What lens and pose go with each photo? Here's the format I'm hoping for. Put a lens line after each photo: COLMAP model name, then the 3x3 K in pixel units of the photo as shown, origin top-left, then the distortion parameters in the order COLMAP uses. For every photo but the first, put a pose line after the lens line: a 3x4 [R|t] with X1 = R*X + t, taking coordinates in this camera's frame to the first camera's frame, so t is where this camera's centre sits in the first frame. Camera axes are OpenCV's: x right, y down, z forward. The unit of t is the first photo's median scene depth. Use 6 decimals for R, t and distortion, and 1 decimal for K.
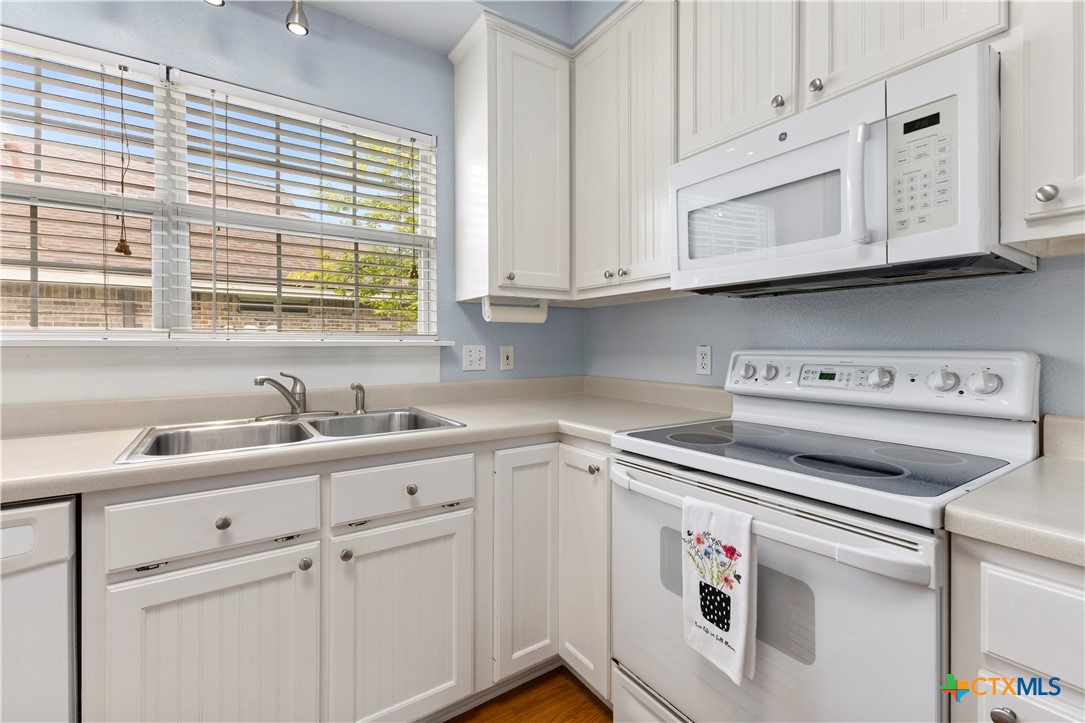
lens RADIAL K [[474.2, 0, 539.9], [0, 474.2, 346.2], [0, 0, 1]] dist [0.007493, -0.000001]
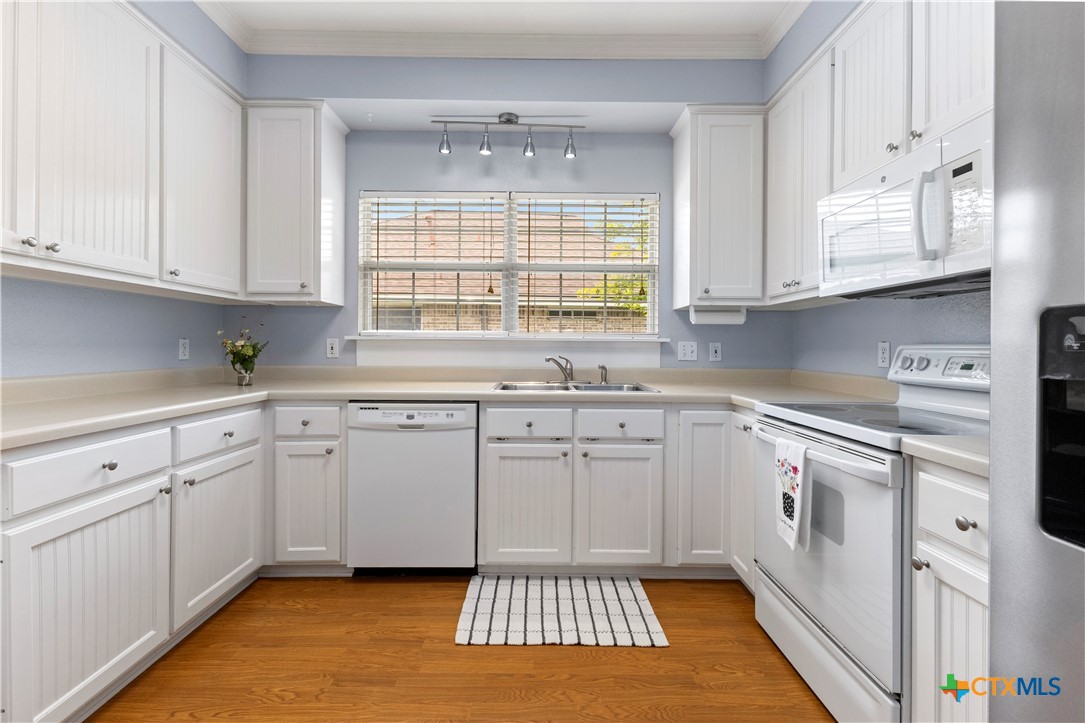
lens RADIAL K [[474.2, 0, 539.9], [0, 474.2, 346.2], [0, 0, 1]] dist [0.007493, -0.000001]
pose [[0.832324, 0.007884, -0.554233, 0.375070], [-0.011181, 0.999934, -0.002568, 0.027421], [0.554176, 0.008334, 0.832358, -0.506138]]
